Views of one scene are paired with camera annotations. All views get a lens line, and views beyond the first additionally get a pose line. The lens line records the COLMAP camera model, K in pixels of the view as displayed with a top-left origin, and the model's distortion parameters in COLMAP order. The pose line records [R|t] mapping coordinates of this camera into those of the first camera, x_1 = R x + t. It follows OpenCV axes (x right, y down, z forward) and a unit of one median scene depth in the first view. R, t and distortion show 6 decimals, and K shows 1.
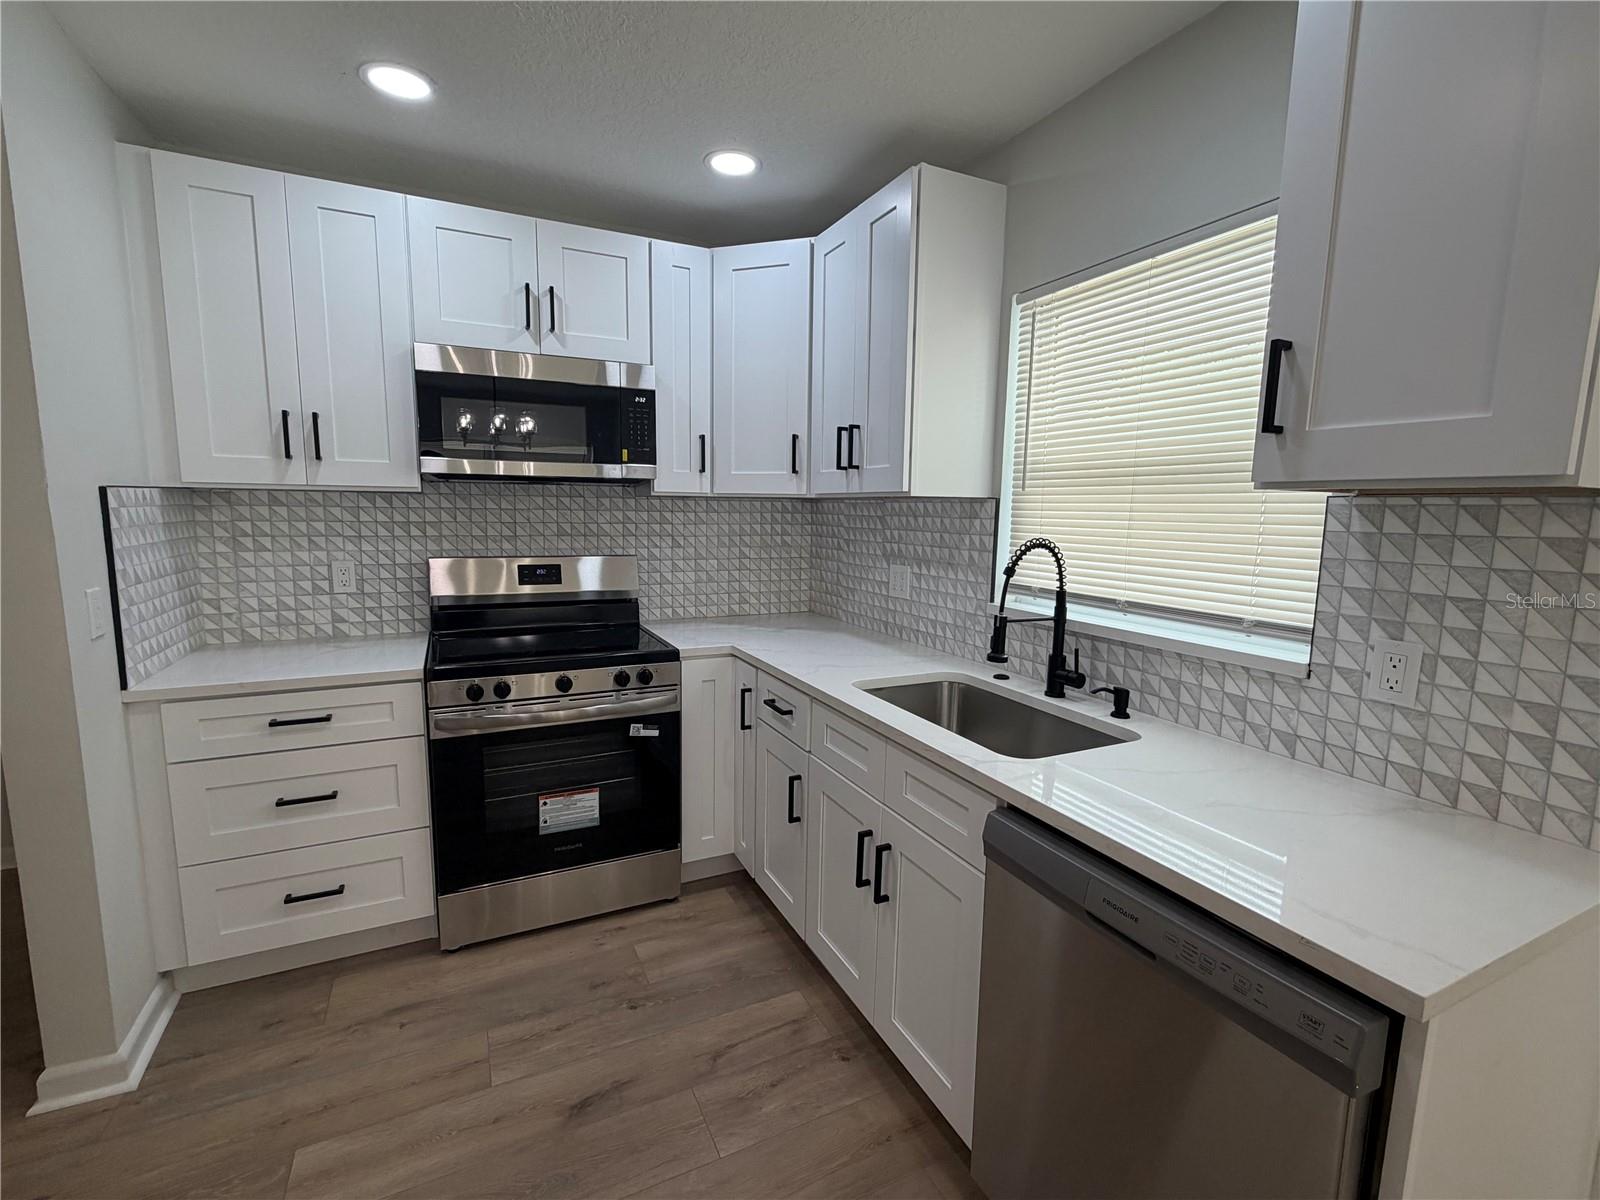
lens RADIAL K [[701.8, 0, 797.7], [0, 701.8, 599.6], [0, 0, 1]] dist [-0.015535, 0.001355]
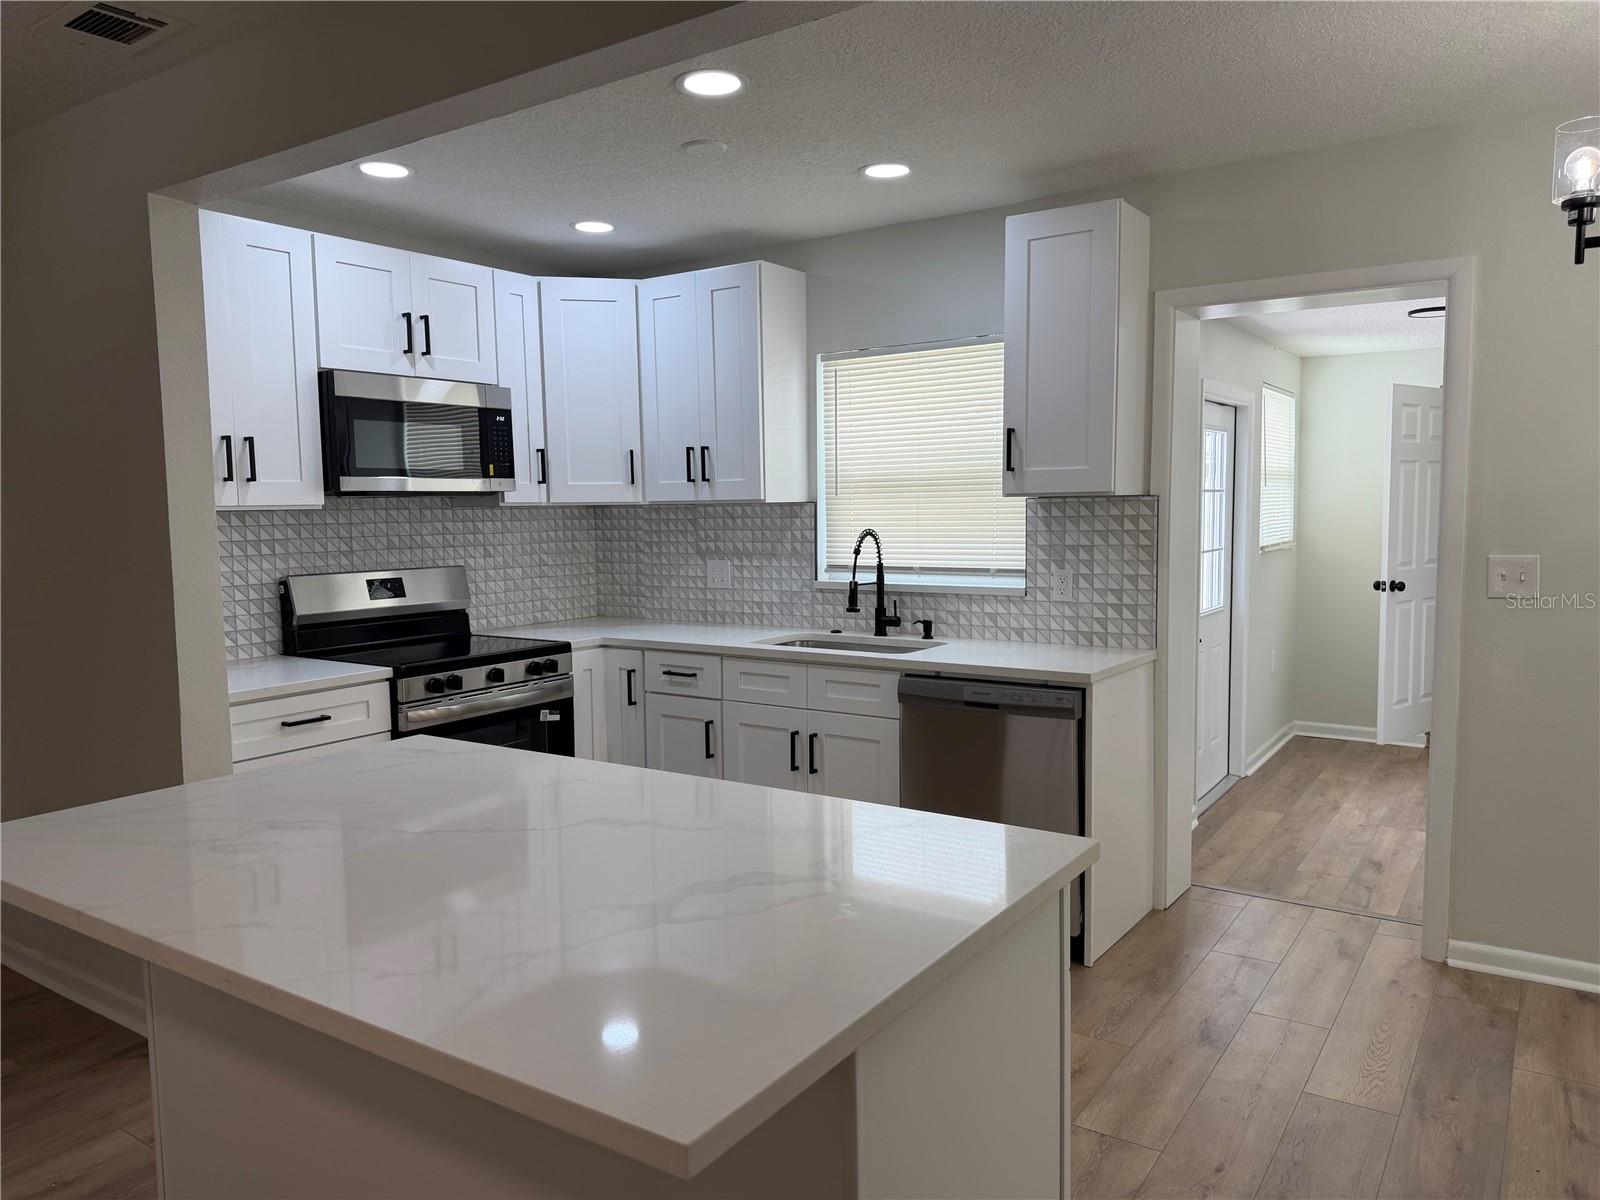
lens RADIAL K [[1126.5, 0, 801.0], [0, 1126.5, 615.9], [0, 0, 1]] dist [0.036387, -0.063698]
pose [[0.861681, -0.076146, 0.501705, -0.880330], [0.092544, 0.995678, -0.007825, 0.091360], [-0.498941, 0.053172, 0.865003, -0.882947]]
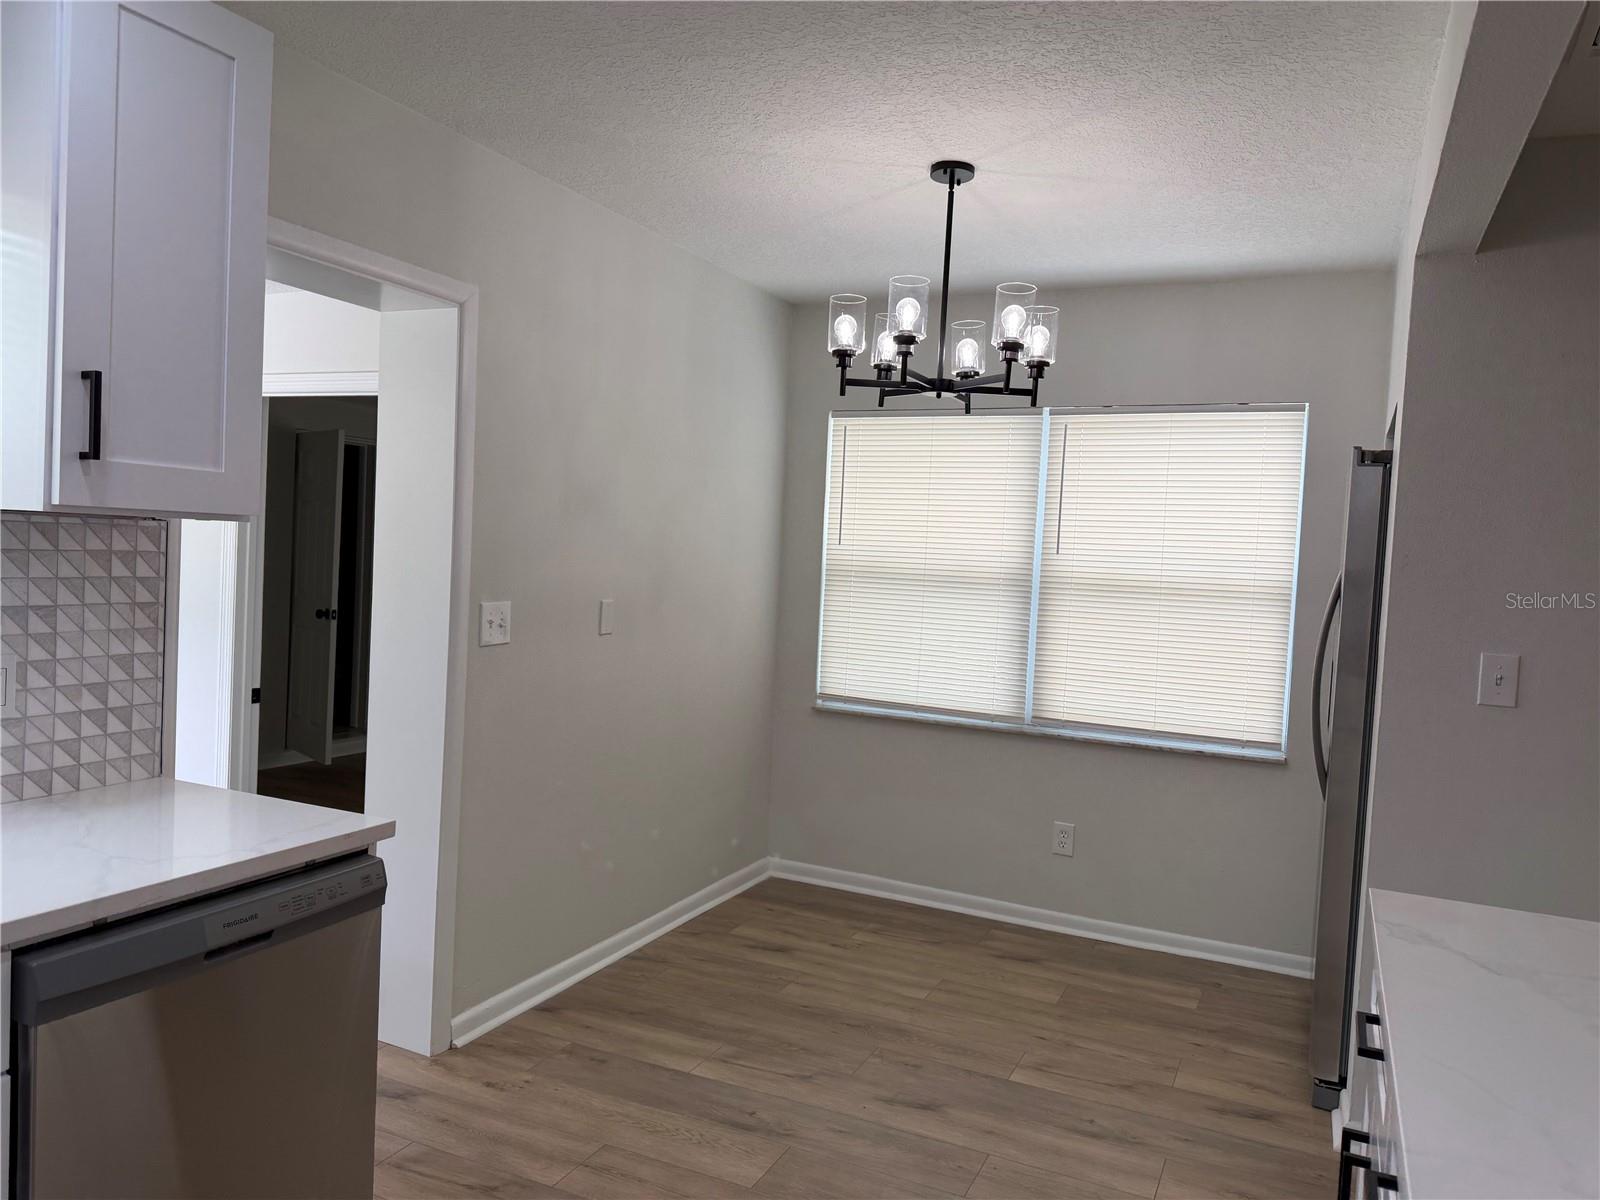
lens RADIAL K [[1126.5, 0, 792.8], [0, 1126.5, 607.5], [0, 0, 1]] dist [0.036387, -0.063698]
pose [[-0.637321, -0.084171, 0.765988, -0.676811], [0.040339, 0.989010, 0.142241, -0.118542], [-0.769542, 0.121552, -0.626921, 0.689641]]
